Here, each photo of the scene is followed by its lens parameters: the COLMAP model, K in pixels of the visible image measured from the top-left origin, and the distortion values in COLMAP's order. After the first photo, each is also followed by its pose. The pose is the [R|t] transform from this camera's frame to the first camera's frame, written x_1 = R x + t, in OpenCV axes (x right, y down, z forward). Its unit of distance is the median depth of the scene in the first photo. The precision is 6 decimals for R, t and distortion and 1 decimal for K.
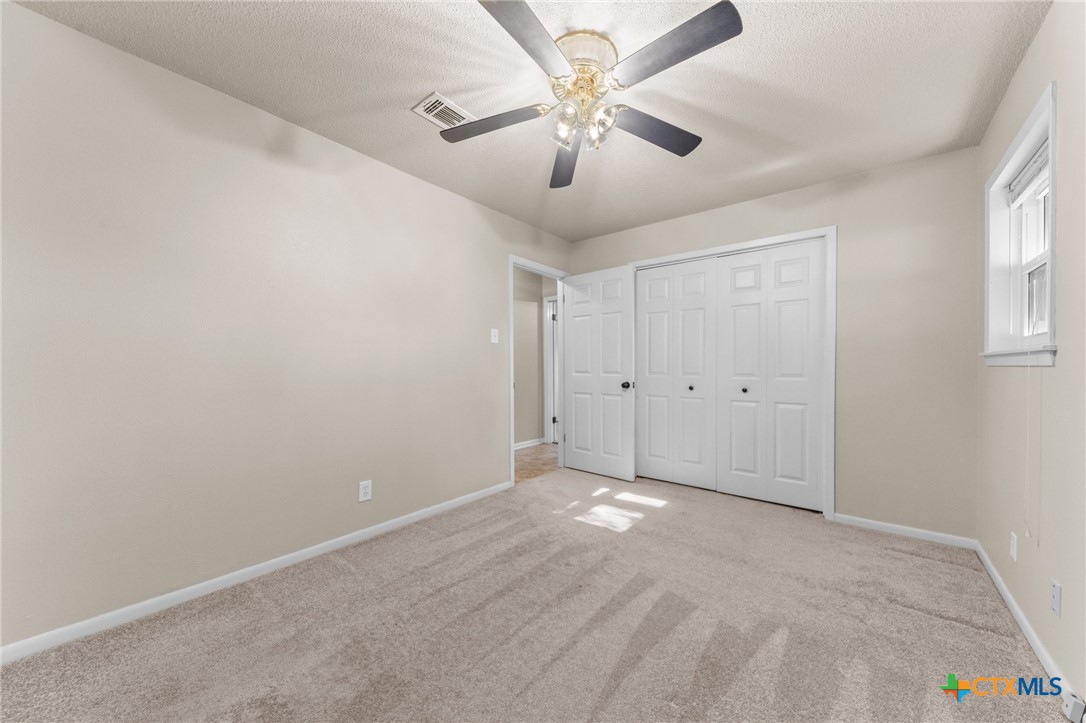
lens RADIAL K [[384.2, 0, 548.9], [0, 384.2, 370.0], [0, 0, 1]] dist [0.017770, -0.007756]
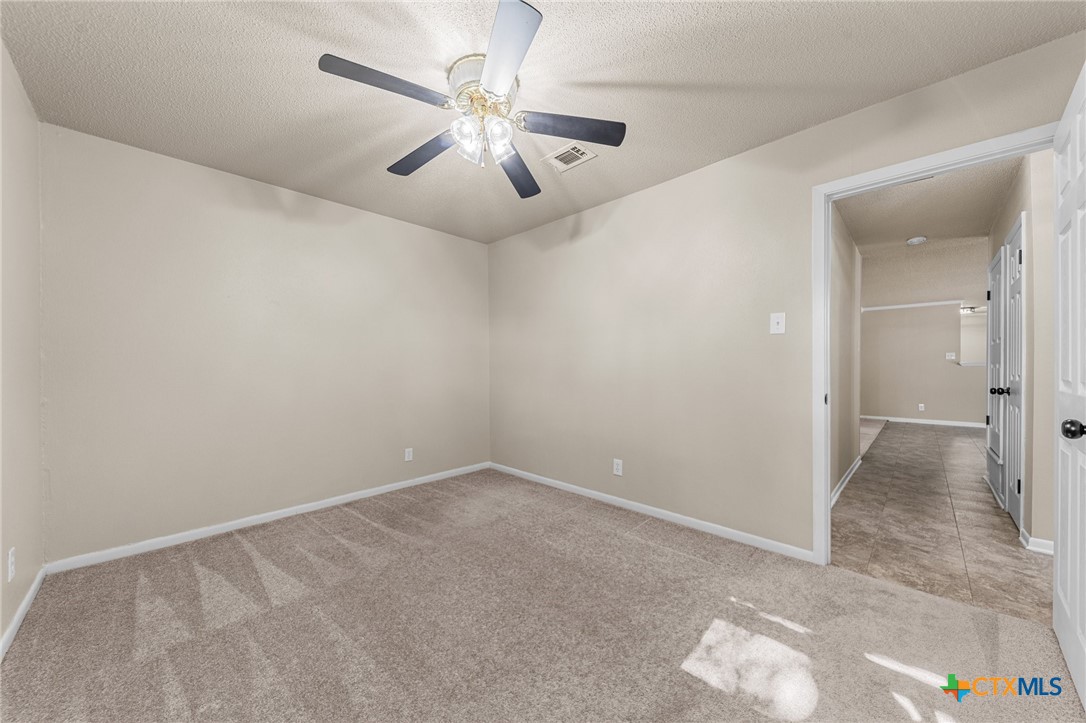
lens RADIAL K [[384.2, 0, 548.9], [0, 384.2, 370.0], [0, 0, 1]] dist [0.017770, -0.007756]
pose [[-0.080618, 0.009849, -0.996696, 0.775178], [-0.004719, 0.999936, 0.010263, -0.013828], [0.996734, 0.005530, -0.080566, 0.869356]]
